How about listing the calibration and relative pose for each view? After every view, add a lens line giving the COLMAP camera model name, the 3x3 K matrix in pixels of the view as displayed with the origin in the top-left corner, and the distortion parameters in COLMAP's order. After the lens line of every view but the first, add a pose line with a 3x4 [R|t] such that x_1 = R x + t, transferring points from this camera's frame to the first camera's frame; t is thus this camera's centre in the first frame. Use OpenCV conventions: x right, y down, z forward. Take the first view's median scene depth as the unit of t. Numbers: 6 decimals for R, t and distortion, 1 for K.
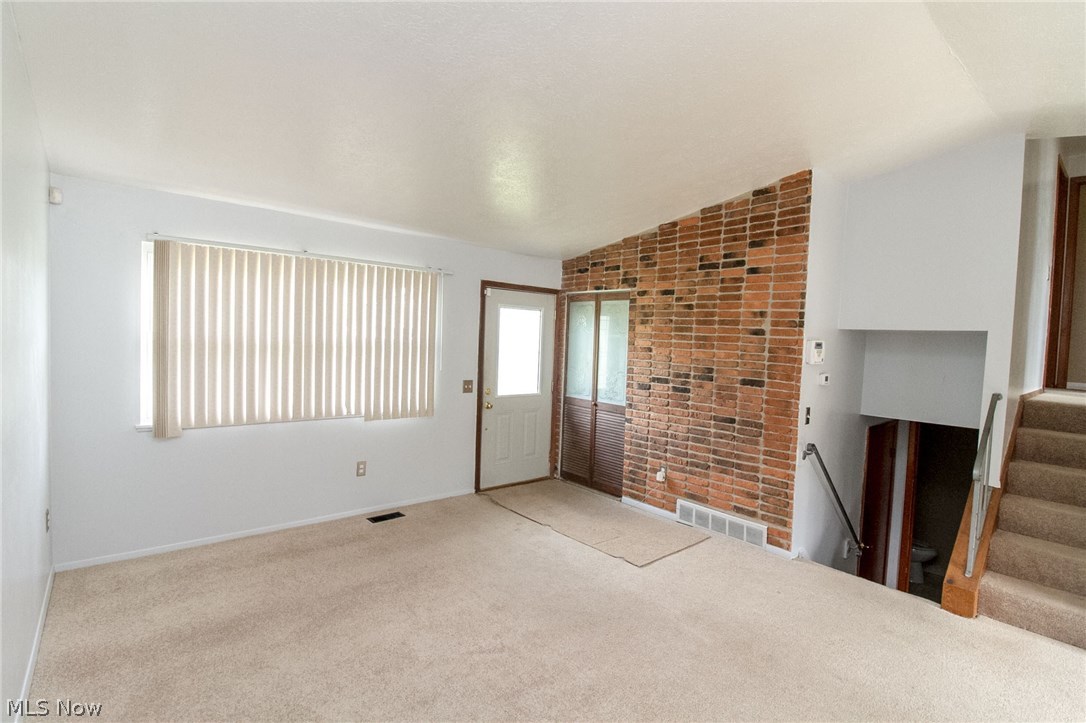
lens RADIAL K [[503.7, 0, 537.6], [0, 503.7, 360.1], [0, 0, 1]] dist [0.001074, -0.013695]
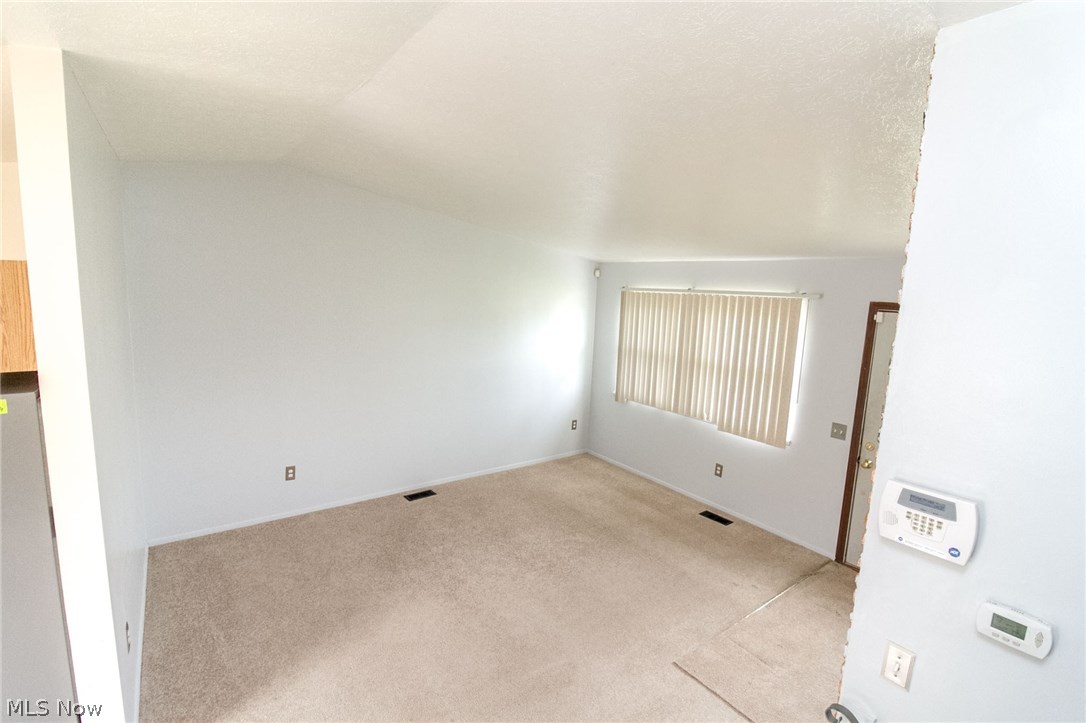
lens RADIAL K [[499.5, 0, 539.9], [0, 499.5, 356.8], [0, 0, 1]] dist [0.001741, -0.013065]
pose [[-0.057223, 0.099878, -0.993353, 0.795826], [-0.088730, 0.990537, 0.104706, -0.127961], [0.994411, 0.094132, -0.047820, 0.621905]]
